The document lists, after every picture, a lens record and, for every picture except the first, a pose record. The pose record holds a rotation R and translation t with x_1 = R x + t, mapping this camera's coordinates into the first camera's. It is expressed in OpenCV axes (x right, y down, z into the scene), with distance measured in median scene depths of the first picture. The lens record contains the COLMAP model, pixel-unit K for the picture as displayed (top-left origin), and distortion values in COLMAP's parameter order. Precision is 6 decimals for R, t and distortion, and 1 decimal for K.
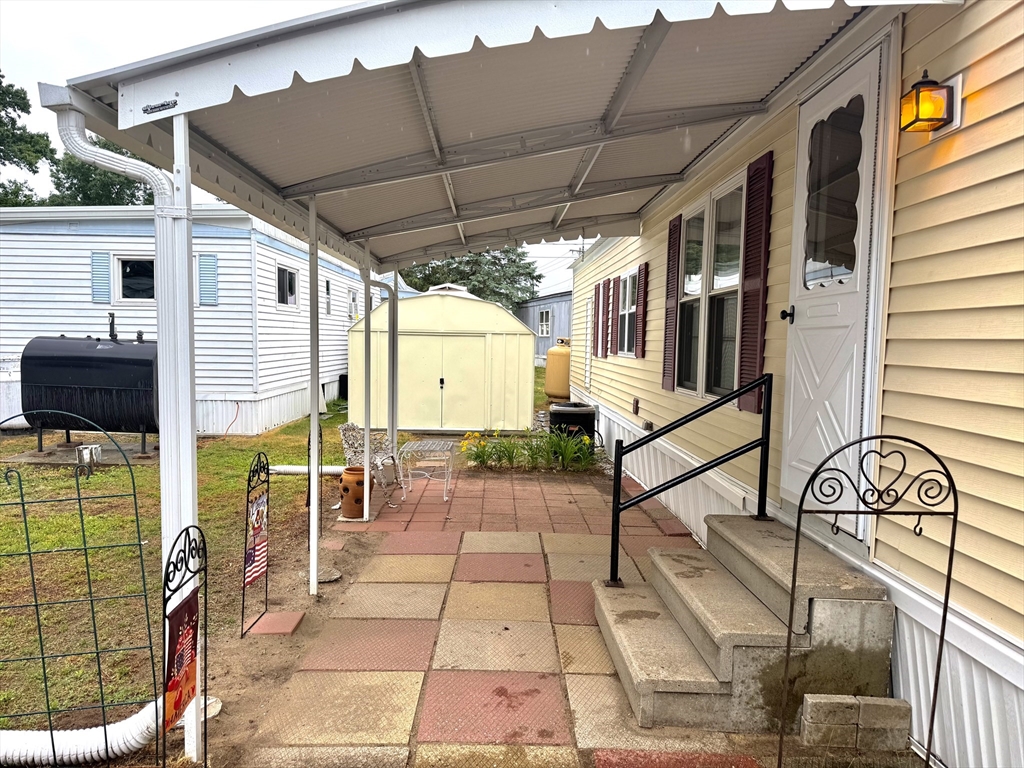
lens RADIAL K [[719.8, 0, 512.0], [0, 719.8, 384.0], [0, 0, 1]] dist [0.073920, -0.089458]
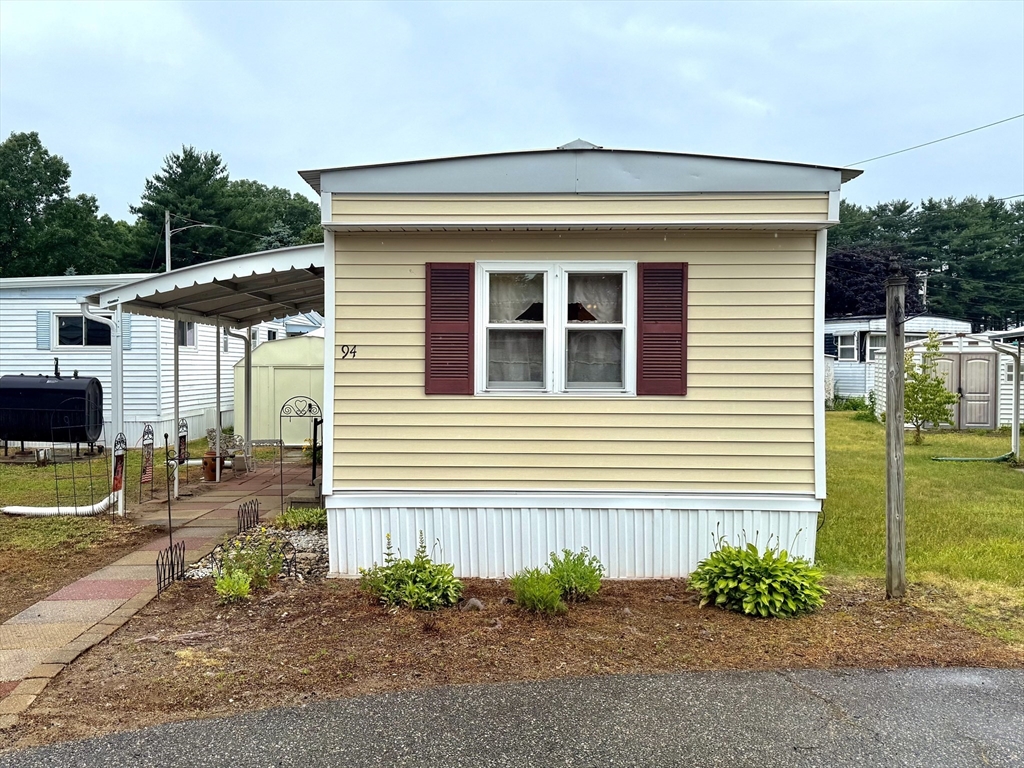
lens RADIAL K [[961.9, 0, 484.4], [0, 961.9, 373.2], [0, 0, 1]] dist [0.135632, -0.260447]
pose [[0.999279, -0.015070, -0.034859, 0.342979], [0.013021, 0.998216, -0.058276, 0.053384], [0.035675, 0.057780, 0.997692, -0.850631]]
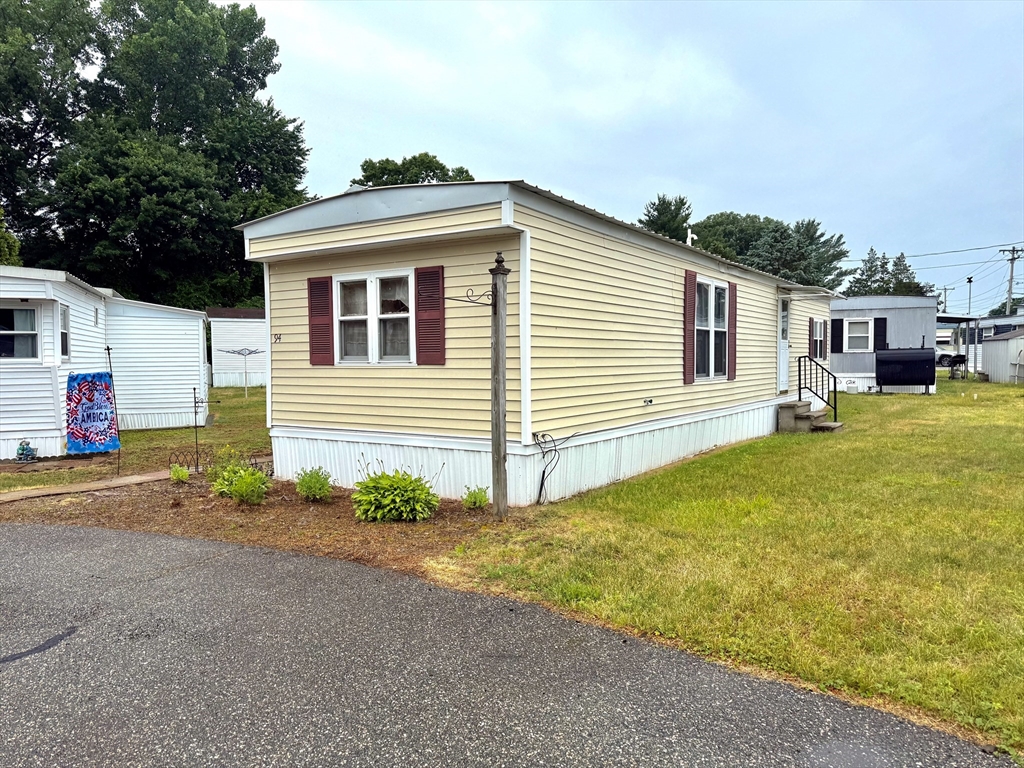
lens RADIAL K [[719.8, 0, 512.0], [0, 719.8, 384.0], [0, 0, 1]] dist [0.073920, -0.089458]
pose [[0.817148, -0.004457, -0.576410, 1.020842], [-0.012626, 0.999592, -0.025629, 0.068675], [0.576289, 0.028220, 0.816759, -0.651537]]
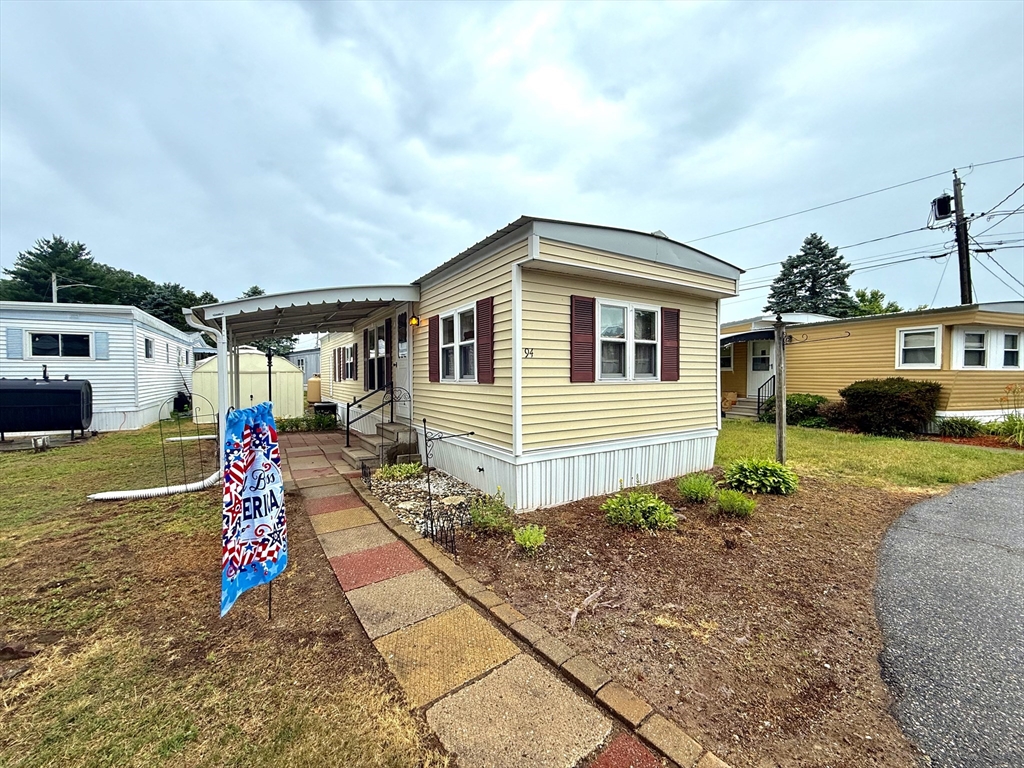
lens RADIAL K [[407.5, 0, 512.0], [0, 407.5, 384.0], [0, 0, 1]] dist [0.001044, -0.000514]
pose [[0.859188, -0.033504, 0.510563, -0.070672], [0.052507, 0.998359, -0.022847, 0.033171], [-0.508959, 0.046438, 0.859537, -0.446239]]
